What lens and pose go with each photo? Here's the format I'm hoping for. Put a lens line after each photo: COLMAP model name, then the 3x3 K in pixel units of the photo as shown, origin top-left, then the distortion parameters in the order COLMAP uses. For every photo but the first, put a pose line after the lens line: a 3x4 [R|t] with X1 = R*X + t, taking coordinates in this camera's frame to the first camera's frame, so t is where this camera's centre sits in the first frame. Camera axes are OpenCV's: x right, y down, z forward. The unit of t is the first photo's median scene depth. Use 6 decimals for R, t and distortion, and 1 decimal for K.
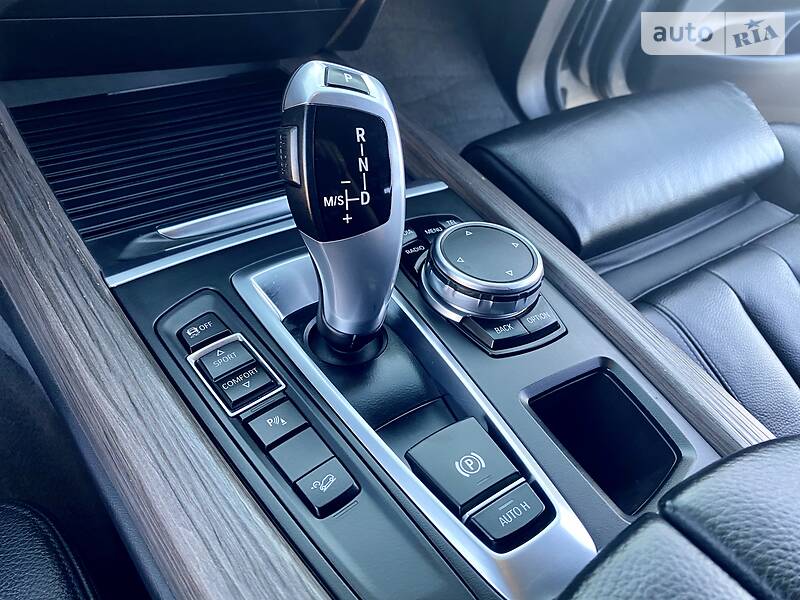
lens RADIAL K [[611.3, 0, 391.9], [0, 611.3, 292.4], [0, 0, 1]] dist [0.030774, -0.045983]
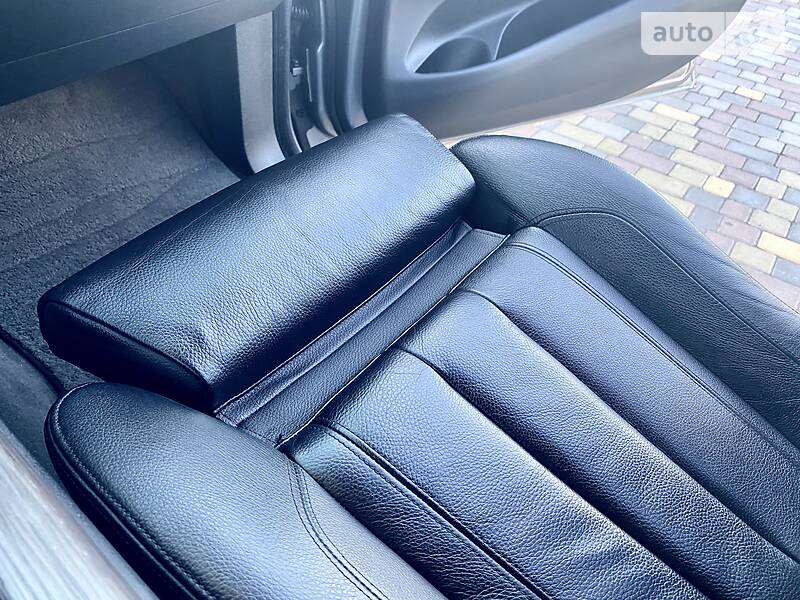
lens RADIAL K [[611.3, 0, 397.9], [0, 611.3, 304.8], [0, 0, 1]] dist [0.030774, -0.045983]
pose [[0.933136, -0.320517, 0.162871, 0.416211], [0.331297, 0.942534, -0.043269, -0.056179], [-0.139643, 0.094334, 0.985698, 0.194273]]
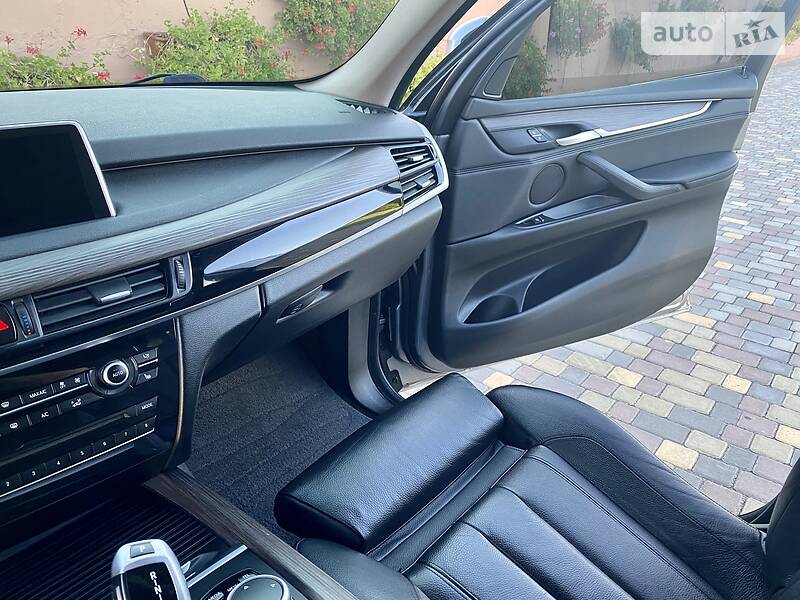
lens RADIAL K [[611.3, 0, 398.5], [0, 611.3, 304.7], [0, 0, 1]] dist [0.030774, -0.045983]
pose [[0.943082, -0.285646, 0.170301, 0.281757], [0.328516, 0.879805, -0.343540, -0.036679], [-0.051701, 0.379933, 0.923568, -0.568670]]
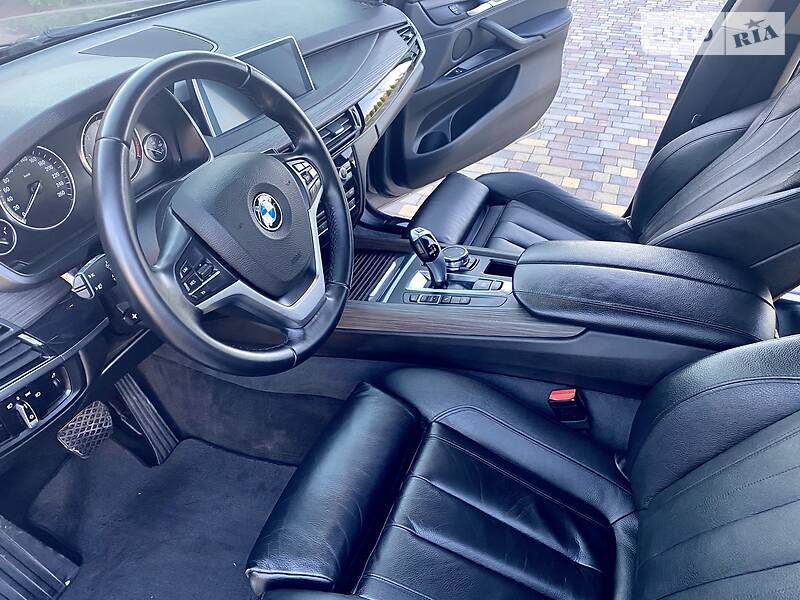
lens RADIAL K [[611.3, 0, 401.8], [0, 611.3, 303.9], [0, 0, 1]] dist [0.030774, -0.045983]
pose [[0.795203, -0.502845, 0.338821, -0.956292], [0.547884, 0.835276, -0.046231, 0.128702], [-0.259762, 0.222397, 0.939714, -1.515980]]
